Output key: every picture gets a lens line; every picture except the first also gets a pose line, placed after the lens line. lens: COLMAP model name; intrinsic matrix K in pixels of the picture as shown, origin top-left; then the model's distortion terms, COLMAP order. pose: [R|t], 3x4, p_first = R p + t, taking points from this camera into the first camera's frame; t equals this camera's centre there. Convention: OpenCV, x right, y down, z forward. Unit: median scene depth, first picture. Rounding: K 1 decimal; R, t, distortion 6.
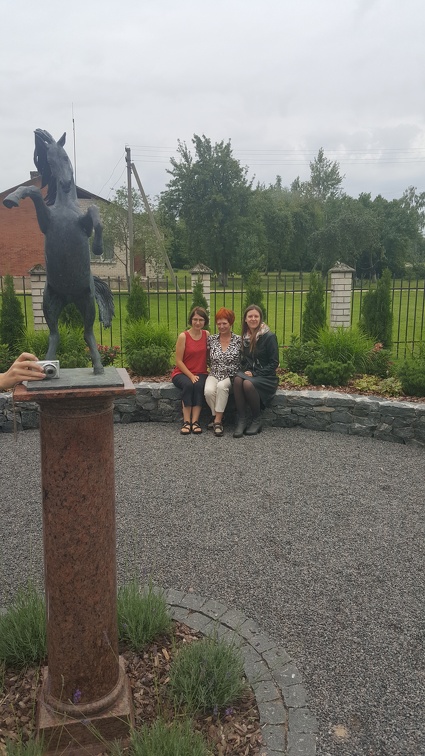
lens RADIAL K [[560.3, 0, 208.9], [0, 560.3, 397.7], [0, 0, 1]] dist [0.027739, -0.006679]
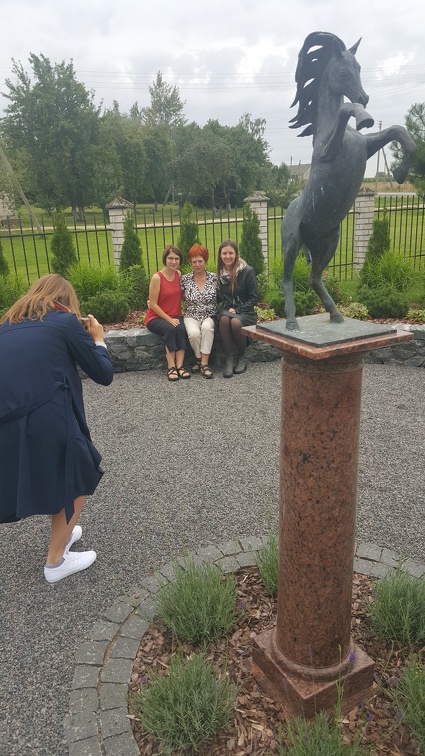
lens RADIAL K [[561.0, 0, 212.5], [0, 561.0, 378.0], [0, 0, 1]] dist [0.089072, -0.138730]
pose [[0.959016, -0.119717, 0.256817, -0.206263], [0.099289, 0.990876, 0.091136, -0.018505], [-0.265385, -0.061902, 0.962153, 0.049247]]
